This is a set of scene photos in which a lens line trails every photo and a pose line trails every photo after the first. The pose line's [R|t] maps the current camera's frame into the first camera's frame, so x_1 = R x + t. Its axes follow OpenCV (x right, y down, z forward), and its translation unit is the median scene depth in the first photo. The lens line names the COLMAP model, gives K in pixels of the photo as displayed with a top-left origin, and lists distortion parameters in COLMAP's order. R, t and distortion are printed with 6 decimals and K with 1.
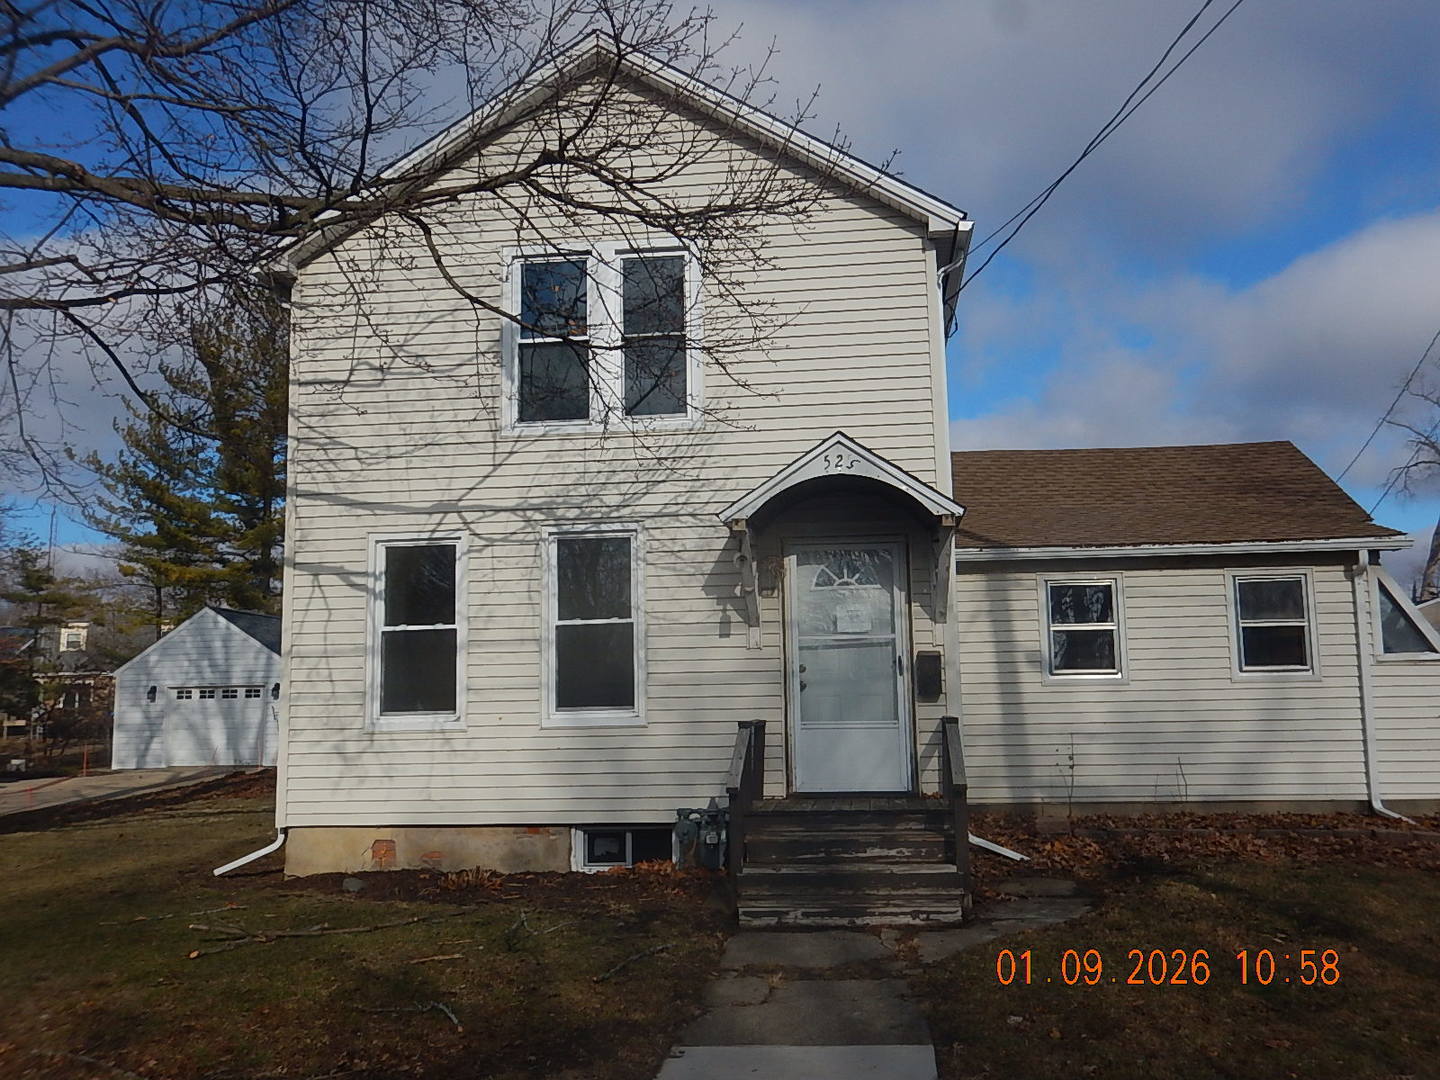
lens RADIAL K [[1221.9, 0, 719.8], [0, 1221.9, 534.6], [0, 0, 1]] dist [-0.033108, -0.006967]
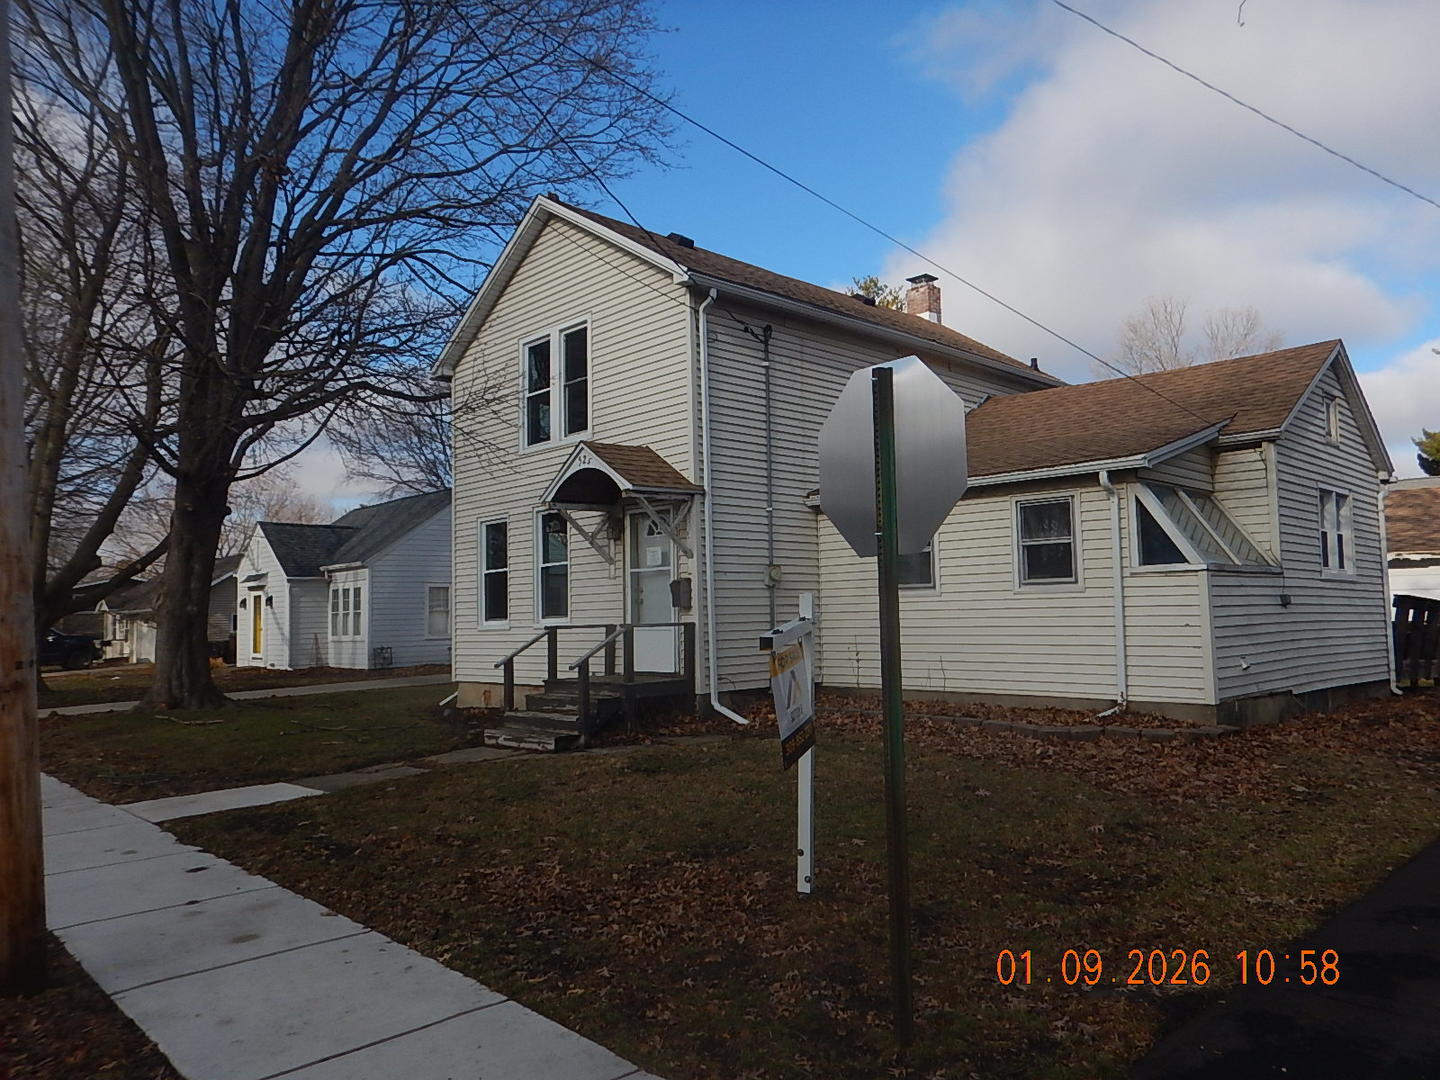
lens RADIAL K [[1007.2, 0, 720.8], [0, 1007.2, 546.1], [0, 0, 1]] dist [0.002600, 0.000236]
pose [[0.767533, -0.044804, -0.639442, 0.861899], [0.098762, 0.993909, 0.048905, 0.002451], [0.633356, -0.100688, 0.767283, 0.095892]]
